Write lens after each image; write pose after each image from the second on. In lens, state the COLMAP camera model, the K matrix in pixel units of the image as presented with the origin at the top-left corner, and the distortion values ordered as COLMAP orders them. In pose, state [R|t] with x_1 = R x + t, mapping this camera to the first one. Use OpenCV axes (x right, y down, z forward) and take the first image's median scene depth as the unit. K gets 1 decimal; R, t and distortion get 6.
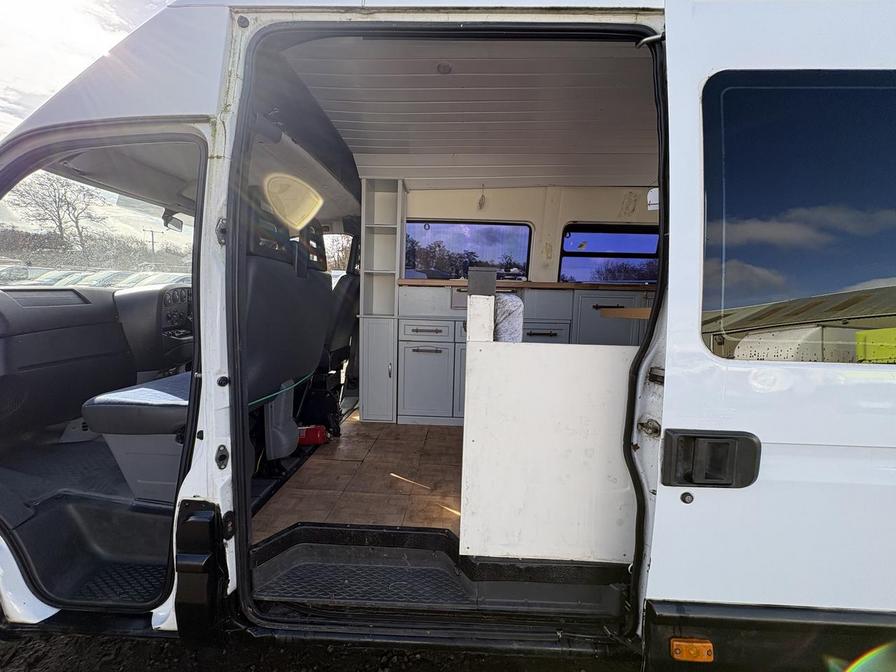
lens RADIAL K [[355.5, 0, 453.6], [0, 355.5, 344.3], [0, 0, 1]] dist [0.000196, -0.000160]
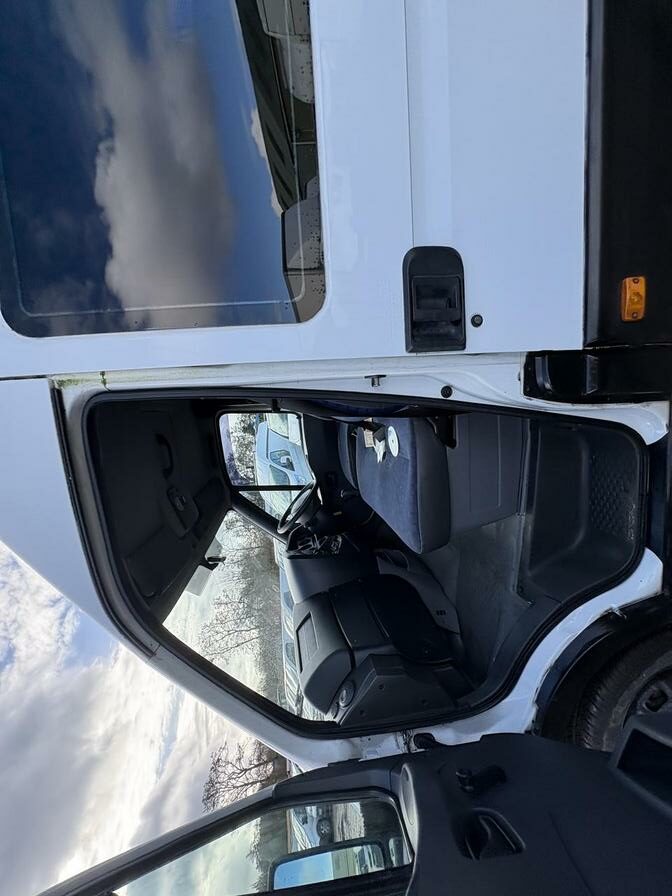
lens RADIAL K [[355.5, 0, 336.9], [0, 355.5, 449.1], [0, 0, 1]] dist [0.000196, -0.000160]
pose [[-0.098541, -0.991511, -0.084825, -0.540259], [0.994562, -0.101014, 0.025364, -0.025094], [-0.033717, -0.081864, 0.996073, 0.112411]]
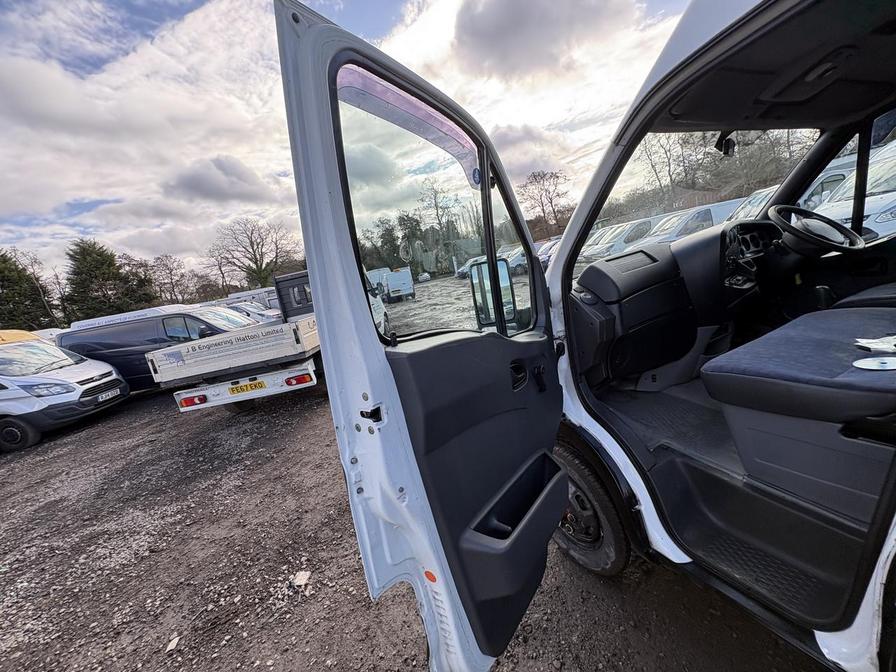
lens RADIAL K [[355.5, 0, 444.2], [0, 355.5, 338.0], [0, 0, 1]] dist [0.000196, -0.000160]
pose [[0.439042, 0.025464, -0.898106, -0.384217], [0.119485, 0.989065, 0.086453, -0.061049], [0.890486, -0.145267, 0.431198, -0.007842]]
